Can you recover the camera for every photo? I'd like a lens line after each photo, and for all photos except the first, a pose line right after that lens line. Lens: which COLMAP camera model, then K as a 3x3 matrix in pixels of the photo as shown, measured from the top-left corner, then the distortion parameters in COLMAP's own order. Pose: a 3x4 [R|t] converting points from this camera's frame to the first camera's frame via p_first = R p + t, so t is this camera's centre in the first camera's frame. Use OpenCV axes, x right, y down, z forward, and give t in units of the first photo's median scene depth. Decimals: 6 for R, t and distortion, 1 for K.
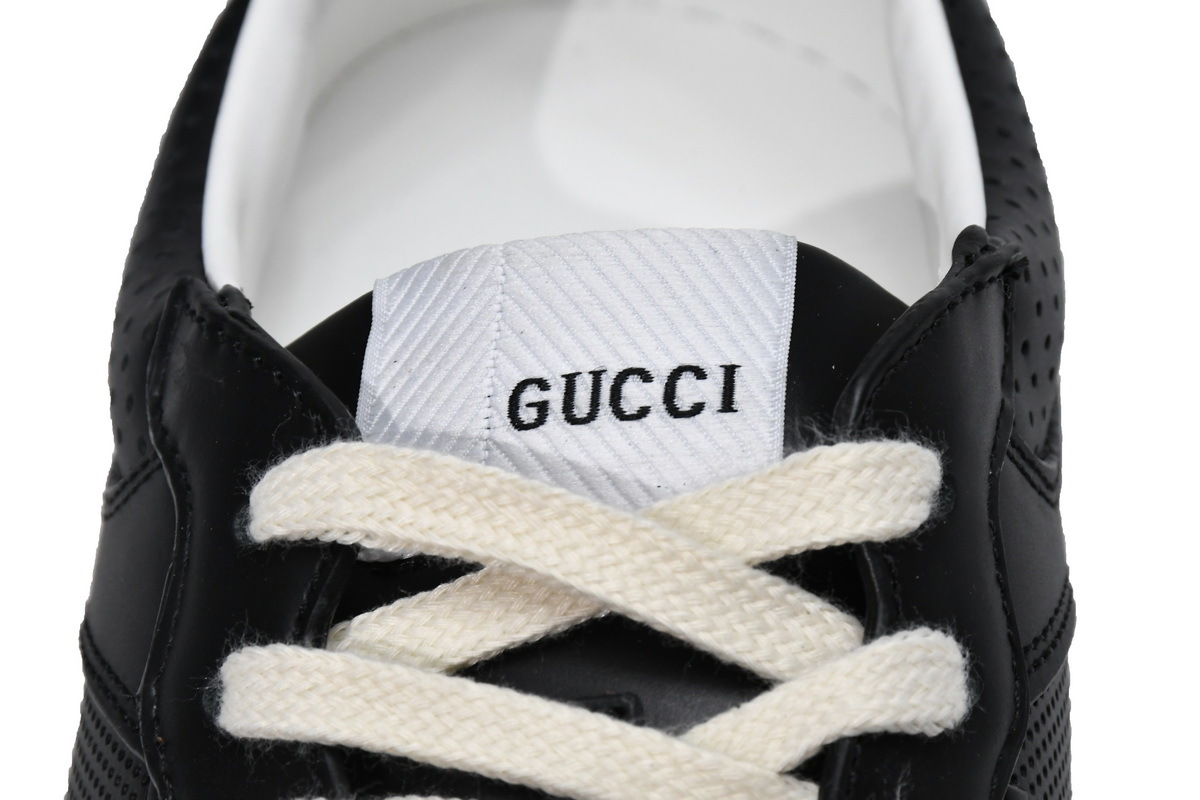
lens RADIAL K [[7286.5, 0, 597.1], [0, 7286.5, 399.9], [0, 0, 1]] dist [0.552908, 0.000000]
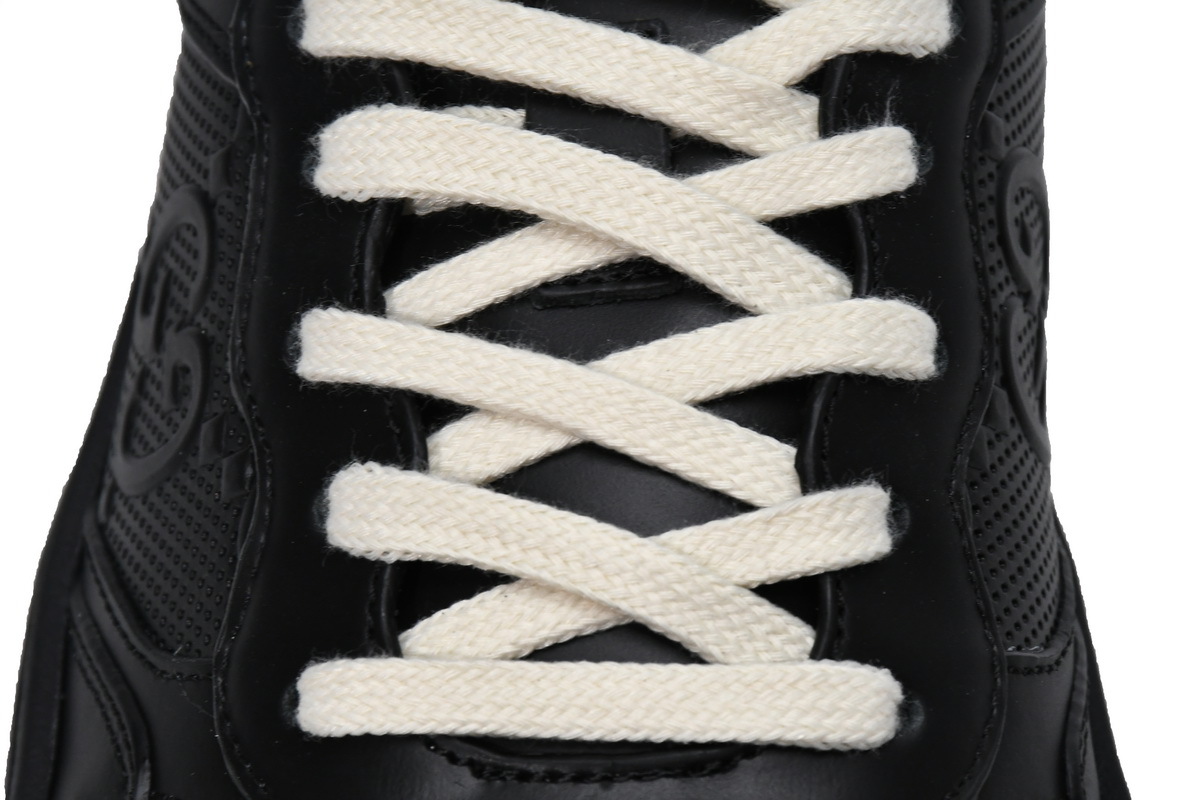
lens RADIAL K [[7286.5, 0, 603.5], [0, 7286.5, 400.1], [0, 0, 1]] dist [0.552908, 0.000000]
pose [[0.999913, 0.011964, -0.005603, 0.003122], [-0.011683, 0.998788, 0.047815, 0.045612], [0.006168, -0.047745, 0.998841, -0.158268]]
